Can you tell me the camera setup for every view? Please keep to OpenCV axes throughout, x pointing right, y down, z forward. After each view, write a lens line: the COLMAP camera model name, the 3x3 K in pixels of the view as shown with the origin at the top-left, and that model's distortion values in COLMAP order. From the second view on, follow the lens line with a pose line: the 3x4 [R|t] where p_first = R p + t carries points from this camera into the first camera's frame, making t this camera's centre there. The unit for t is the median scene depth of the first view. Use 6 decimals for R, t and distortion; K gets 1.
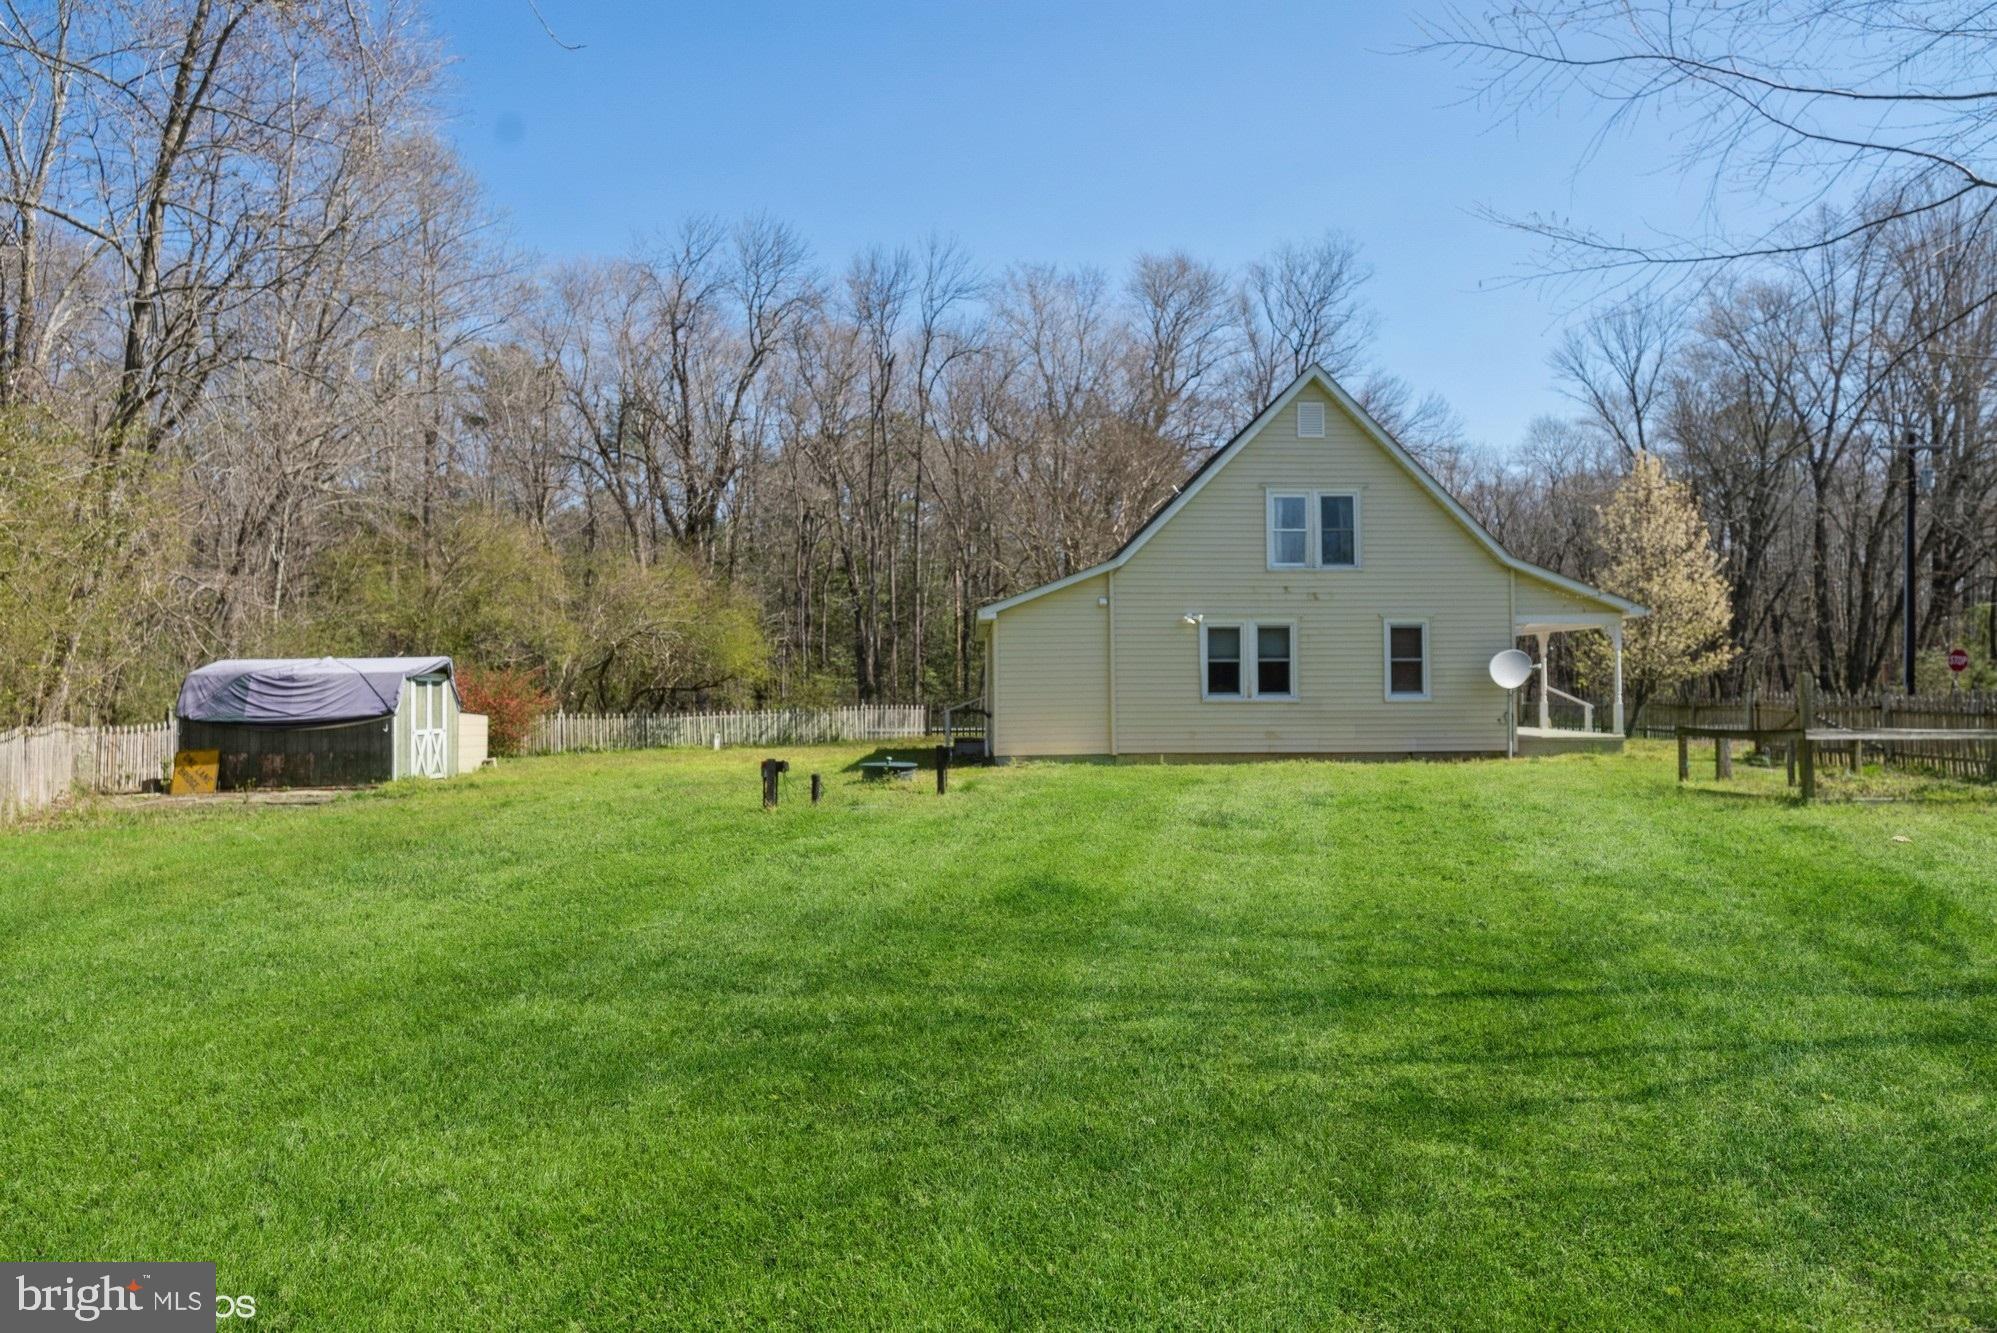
lens RADIAL K [[1344.6, 0, 1015.4], [0, 1344.6, 670.7], [0, 0, 1]] dist [-0.000650, -0.002819]
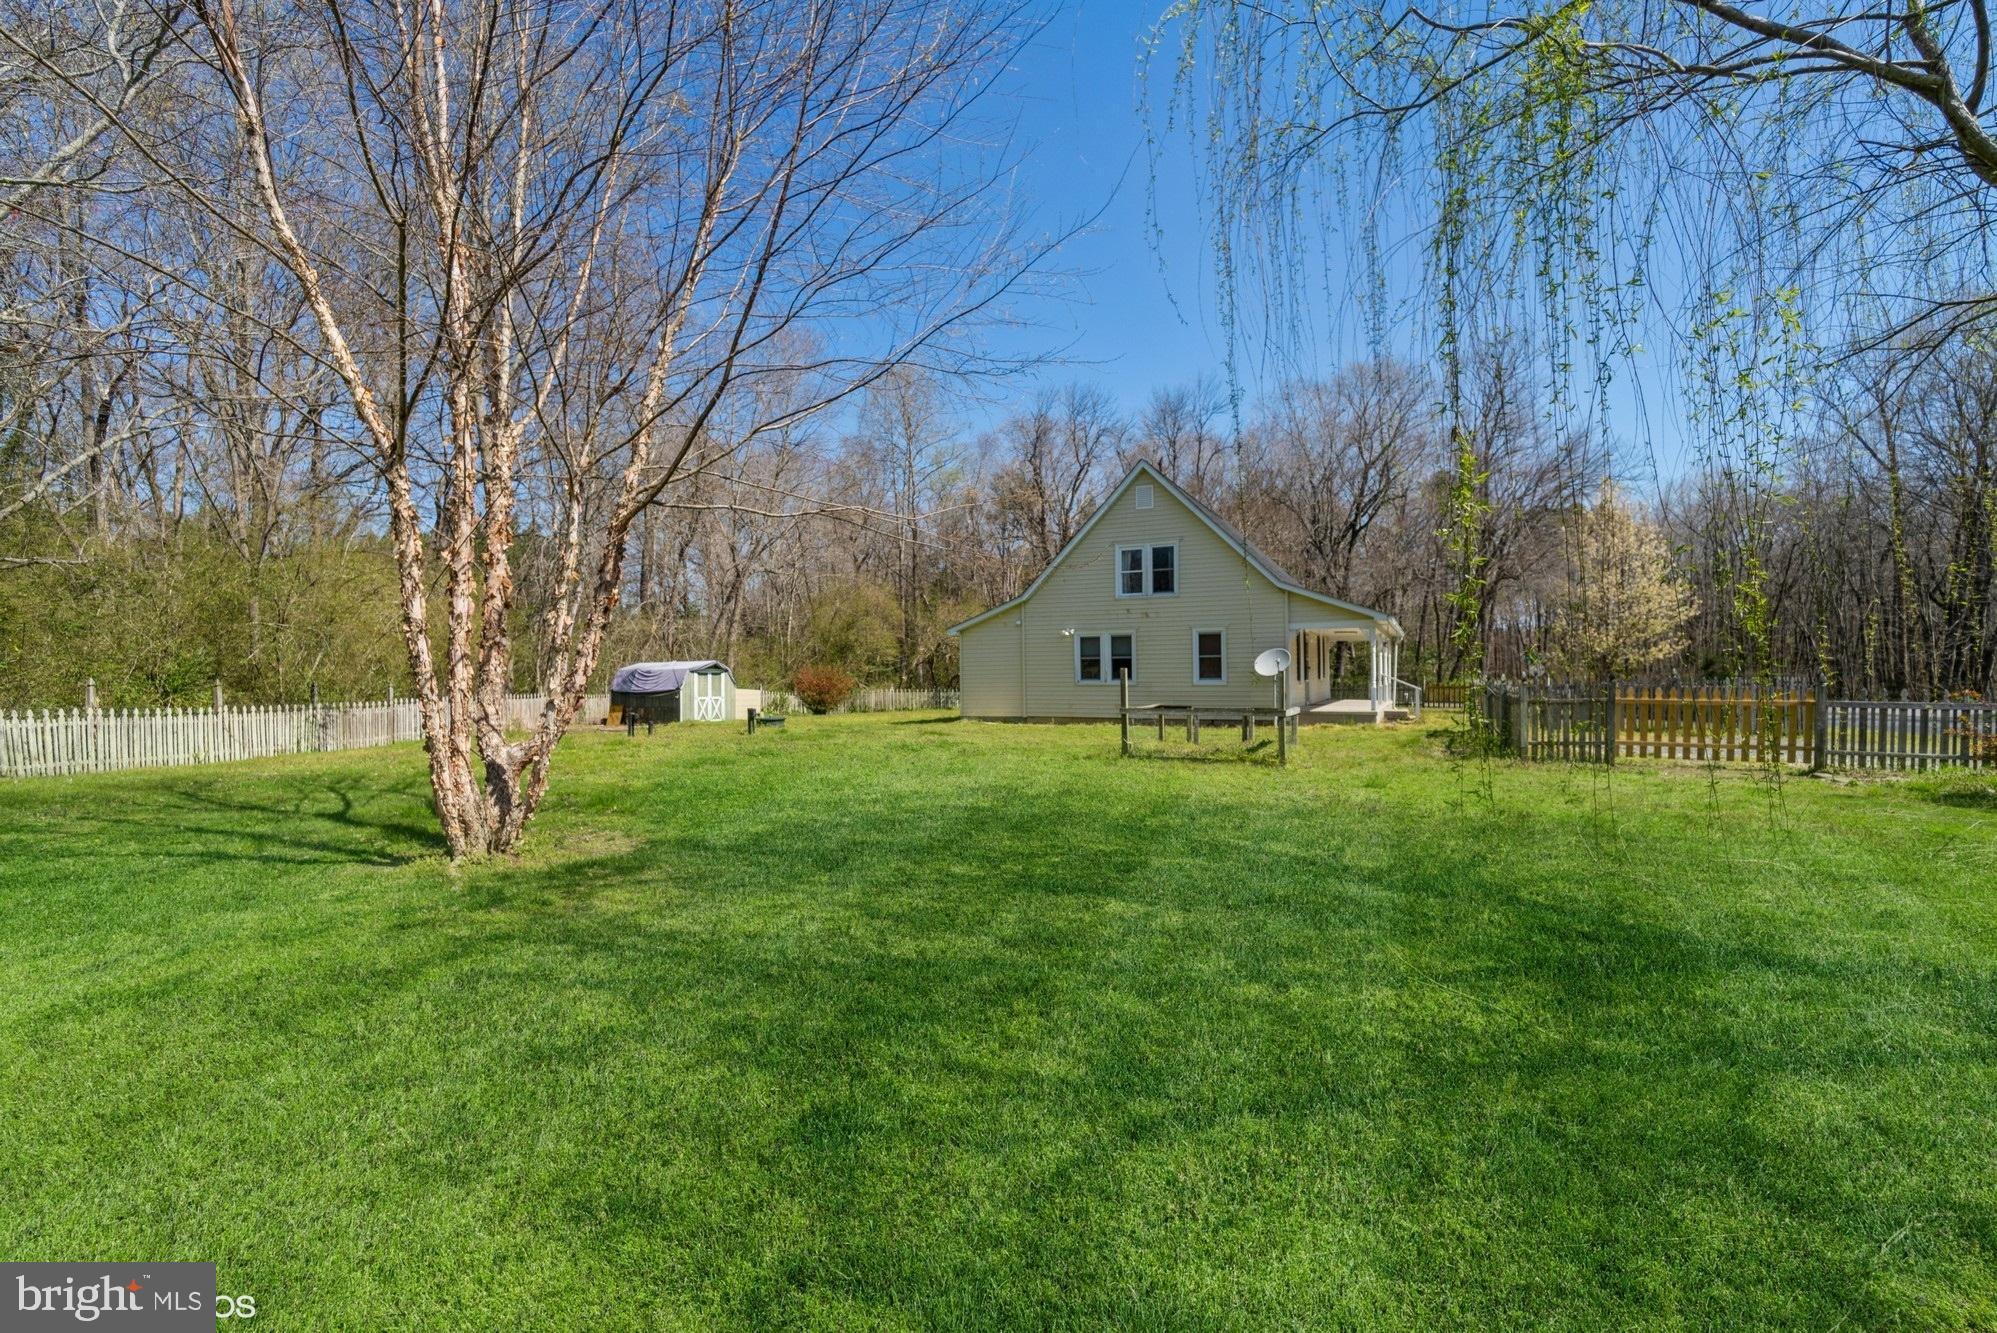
lens RADIAL K [[873.8, 0, 996.1], [0, 873.8, 672.1], [0, 0, 1]] dist [-0.002671, 0.000274]
pose [[0.879688, -0.003223, -0.475540, 0.539139], [0.009131, 0.999907, 0.010114, -0.002506], [0.475463, -0.013239, 0.879636, 0.059036]]
